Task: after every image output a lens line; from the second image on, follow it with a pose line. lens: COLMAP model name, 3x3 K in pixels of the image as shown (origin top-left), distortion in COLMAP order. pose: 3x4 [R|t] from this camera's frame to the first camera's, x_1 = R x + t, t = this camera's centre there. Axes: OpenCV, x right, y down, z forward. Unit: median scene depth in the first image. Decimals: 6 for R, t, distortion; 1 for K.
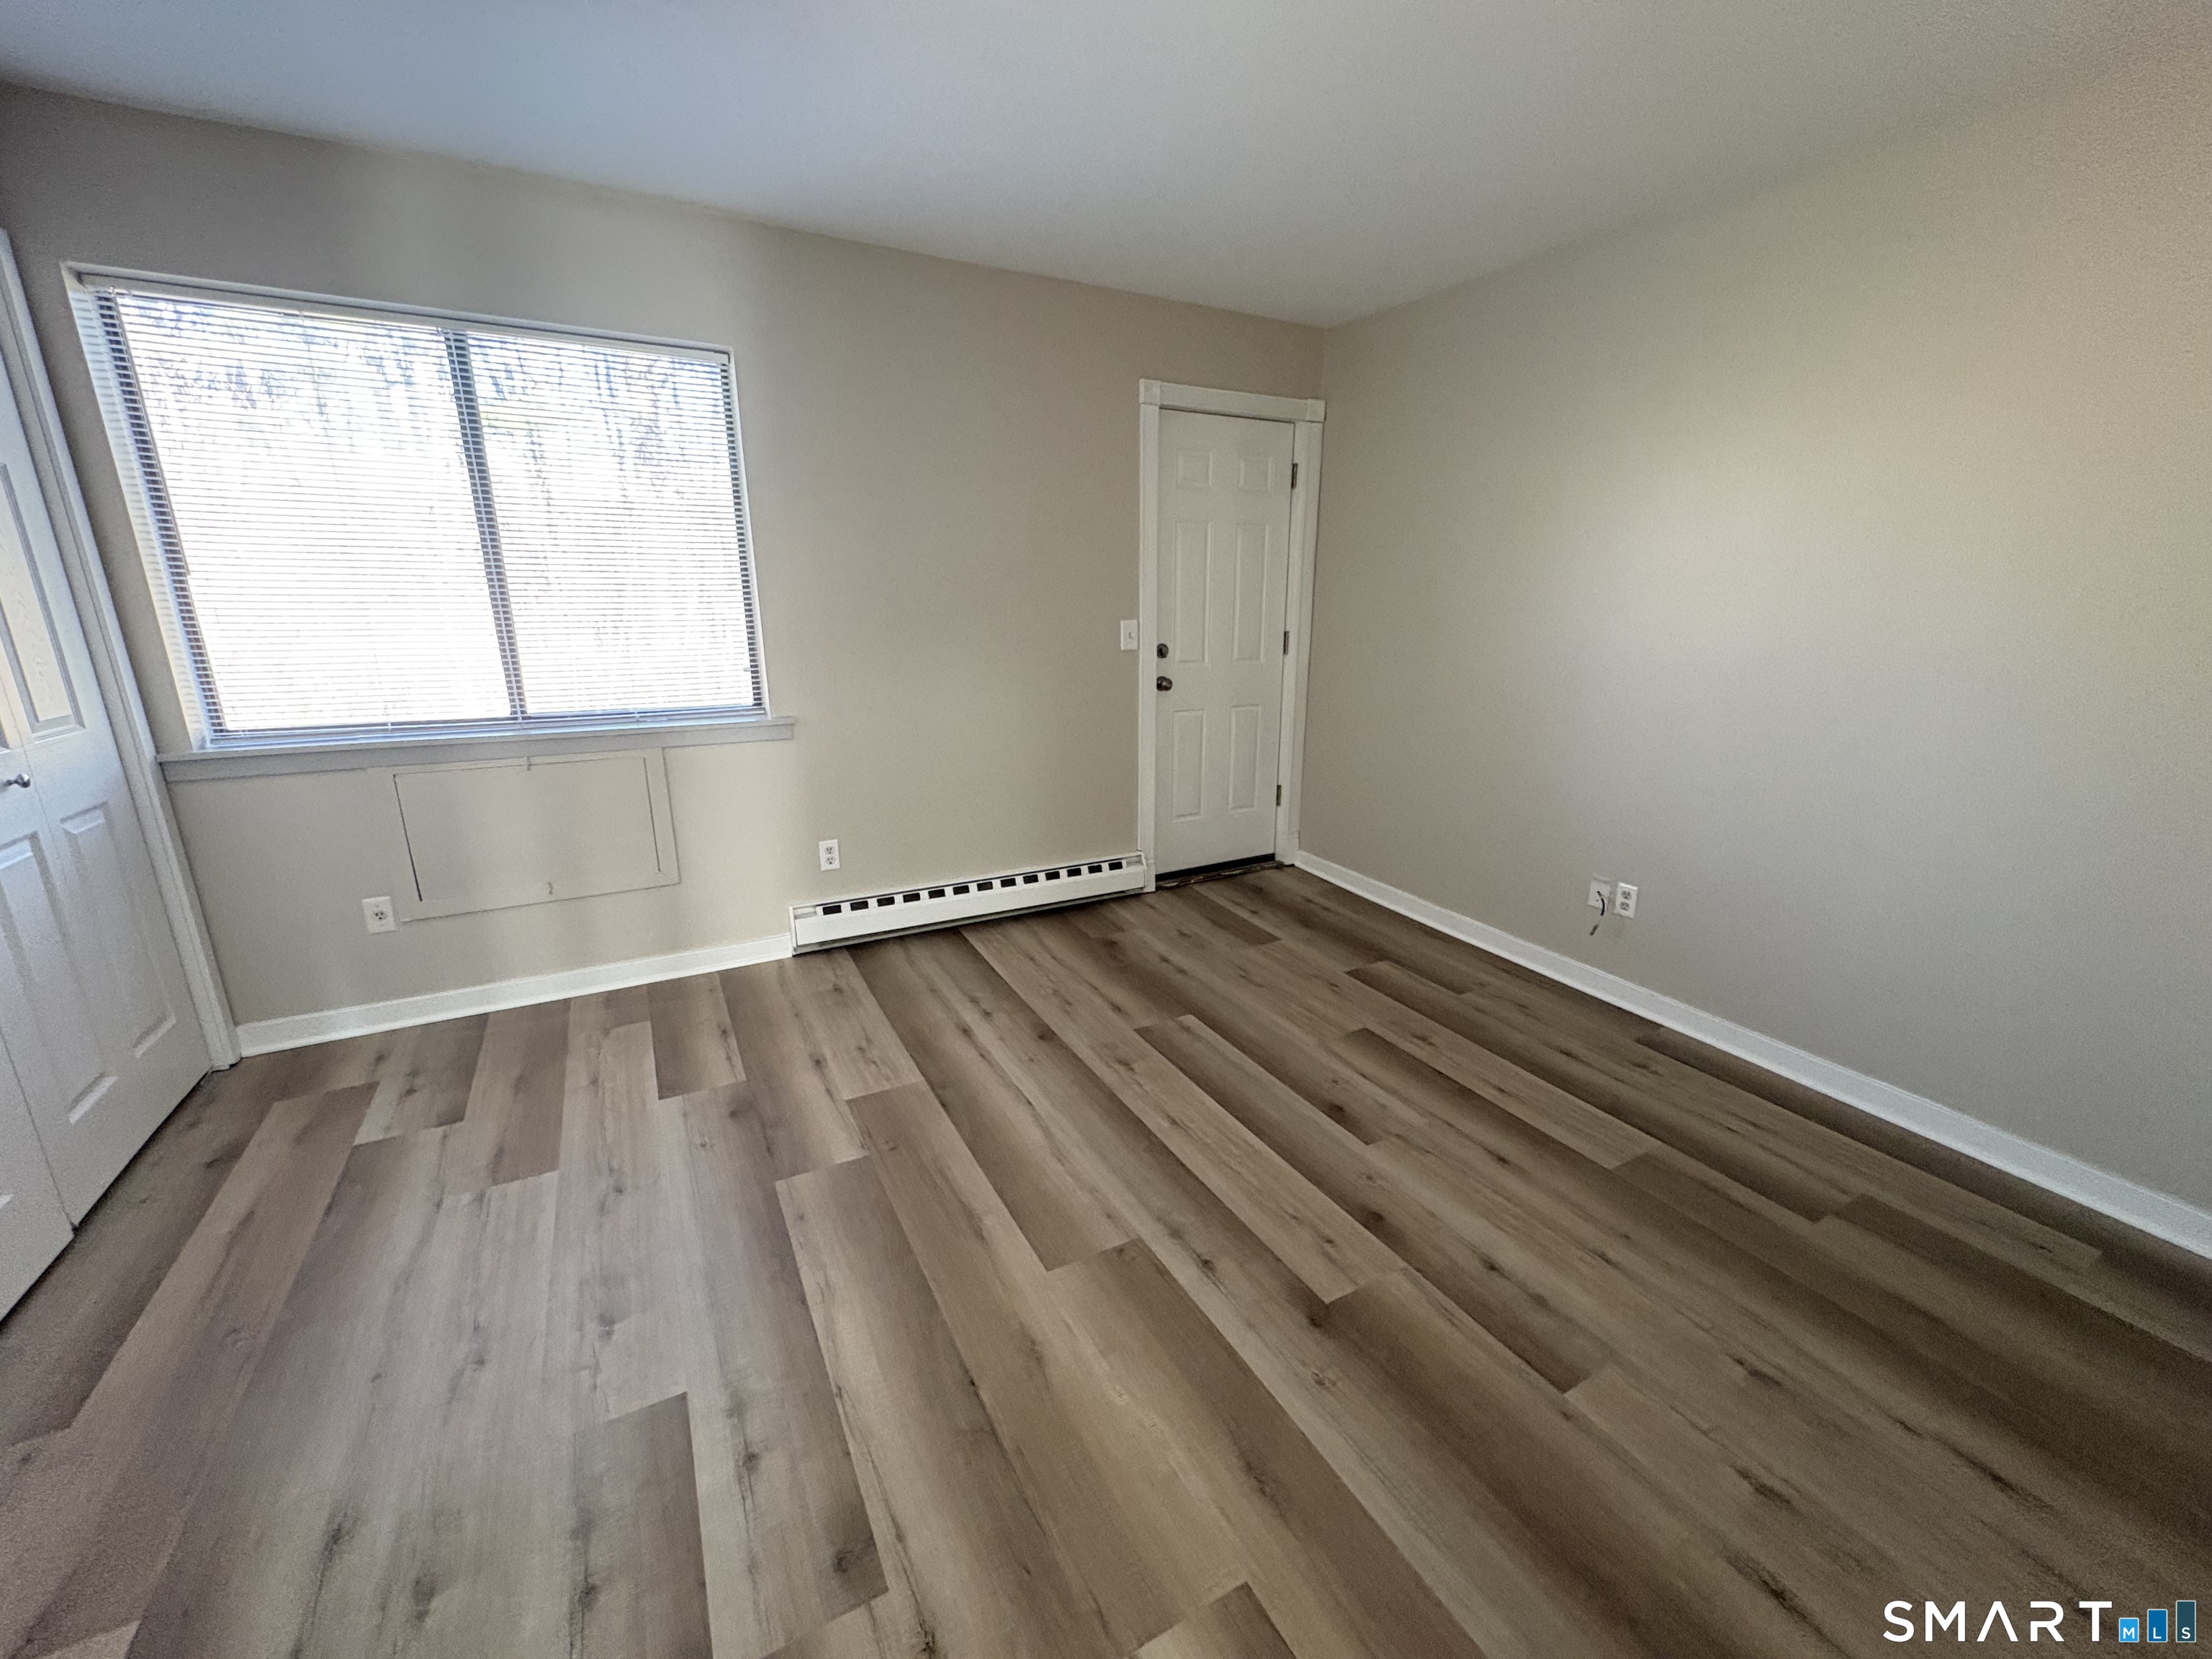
lens RADIAL K [[887.1, 0, 1119.9], [0, 887.1, 834.1], [0, 0, 1]] dist [0.001799, 0.000144]
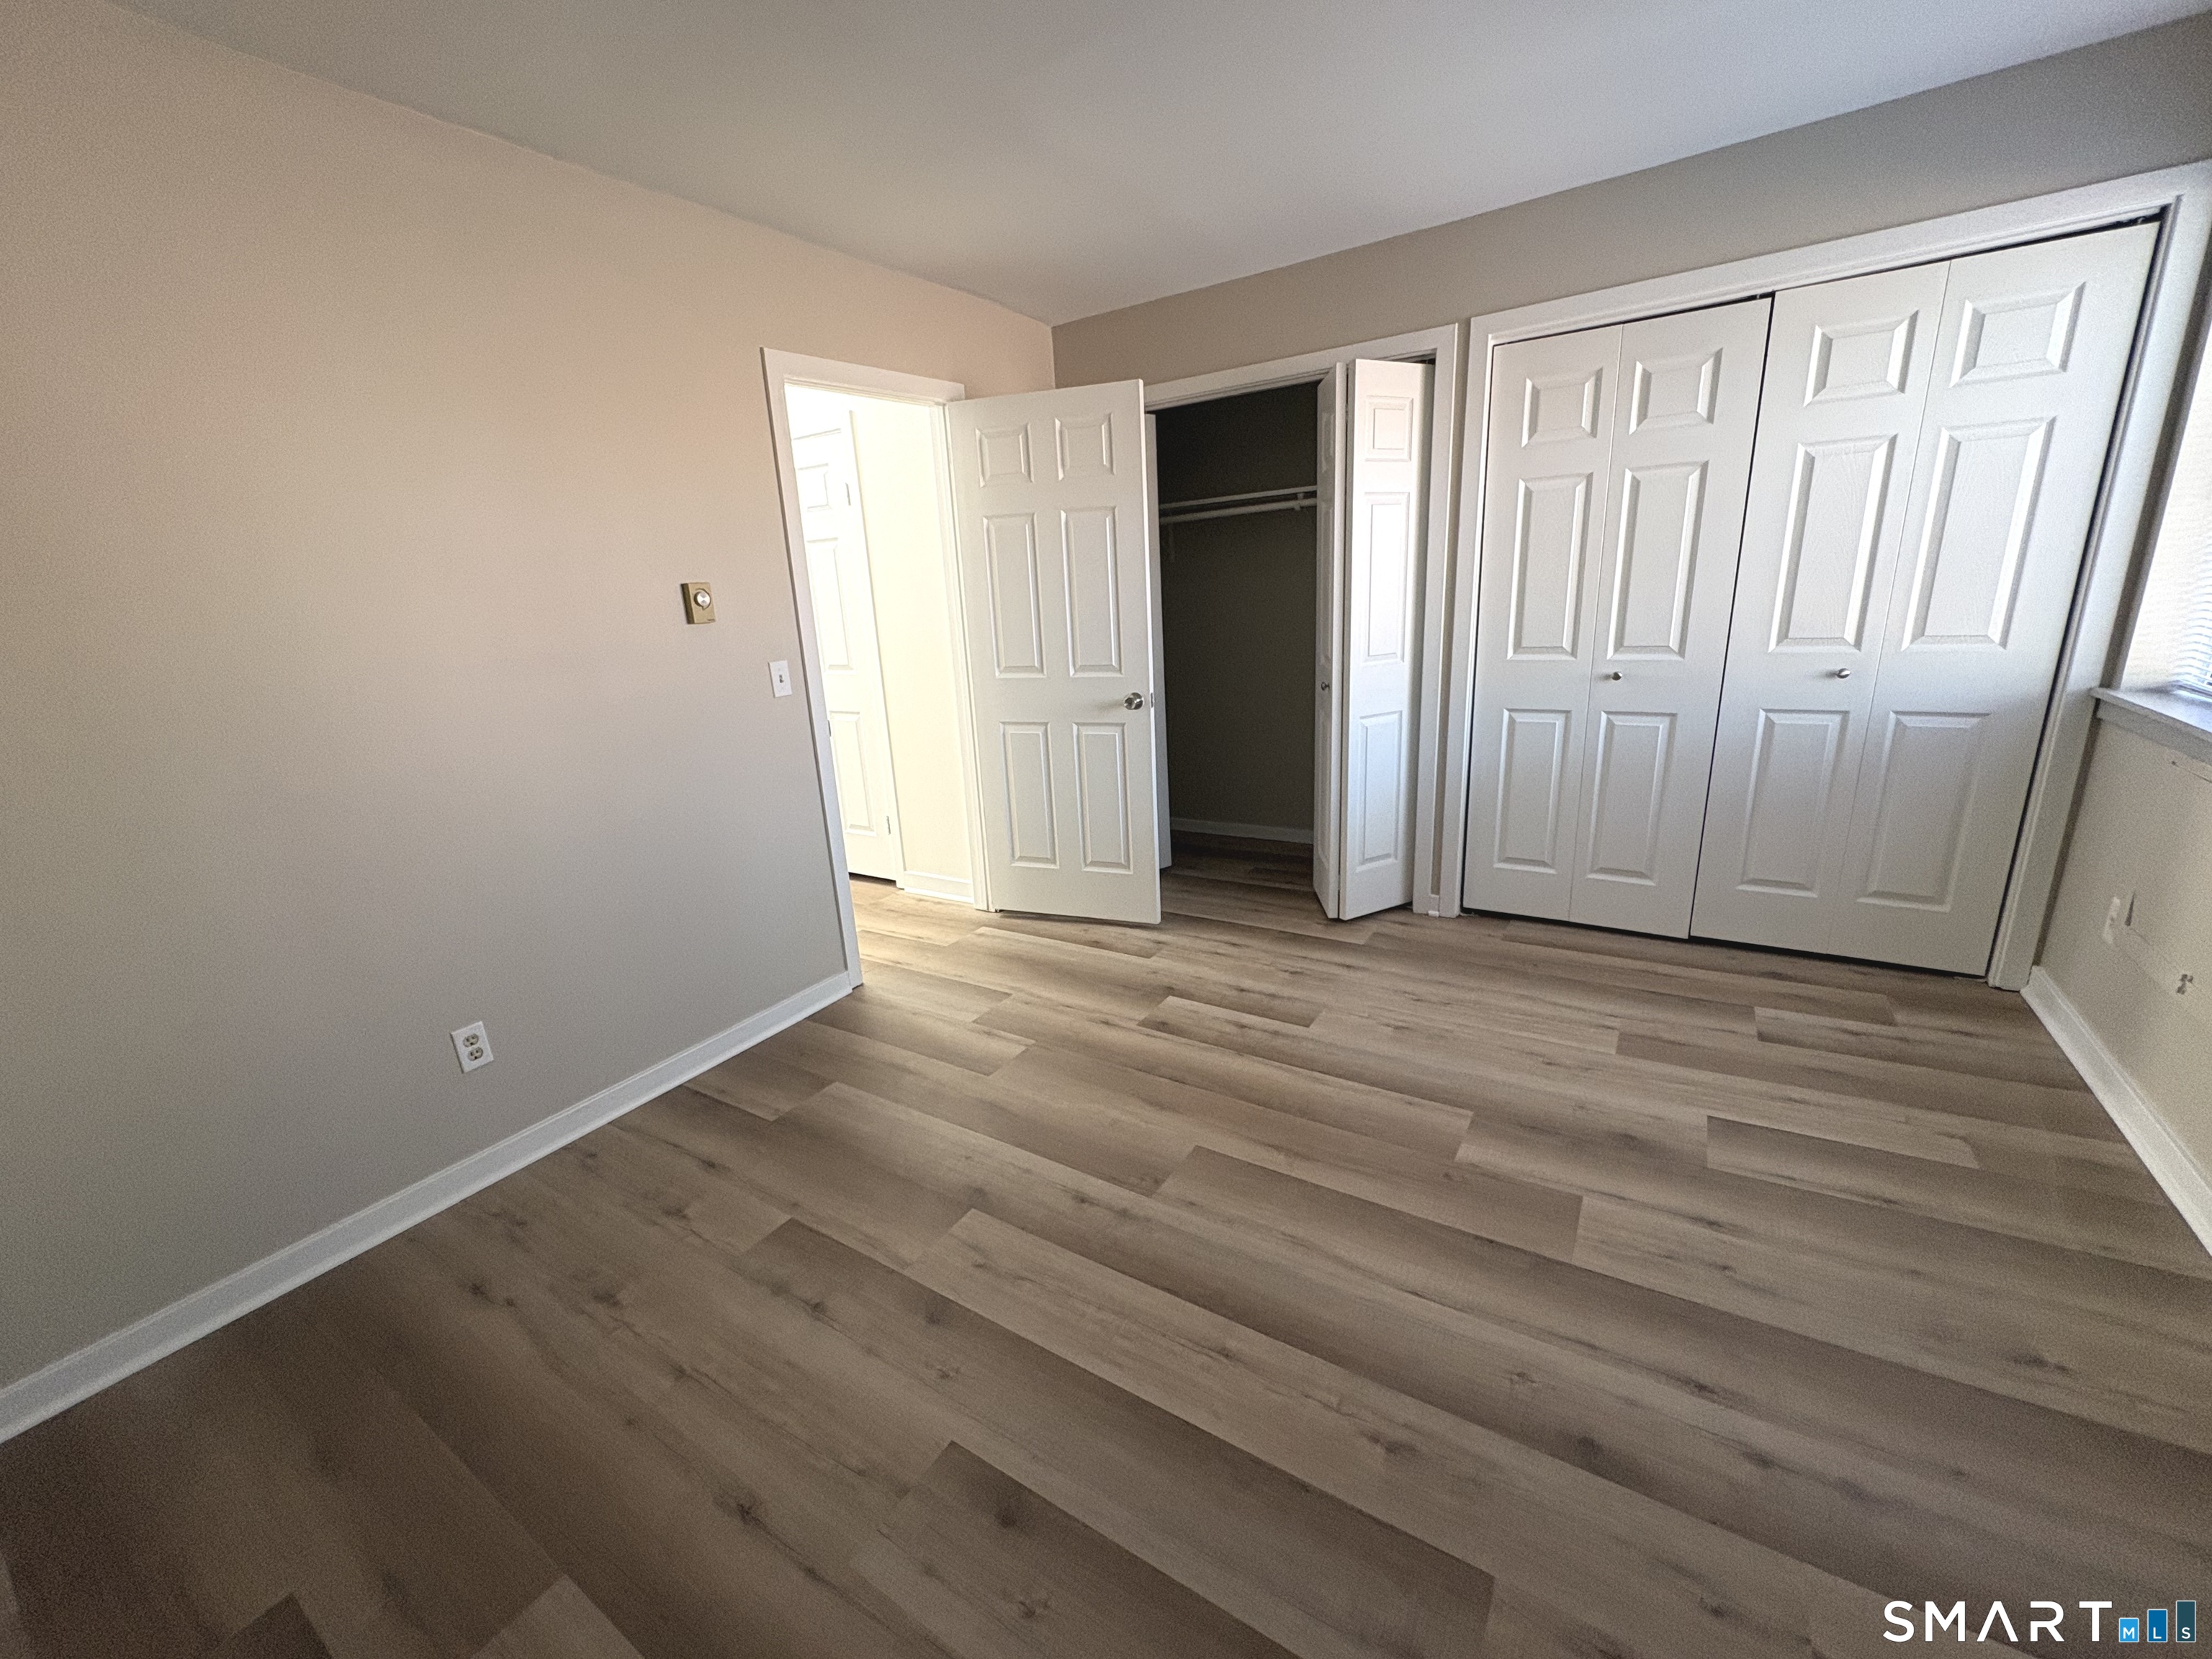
lens RADIAL K [[887.1, 0, 1115.4], [0, 887.1, 823.9], [0, 0, 1]] dist [0.001799, 0.000144]
pose [[-0.879578, 0.173251, -0.443088, 0.400911], [-0.069793, 0.874271, 0.480394, -0.390918], [0.470607, 0.453469, -0.756898, 1.403945]]
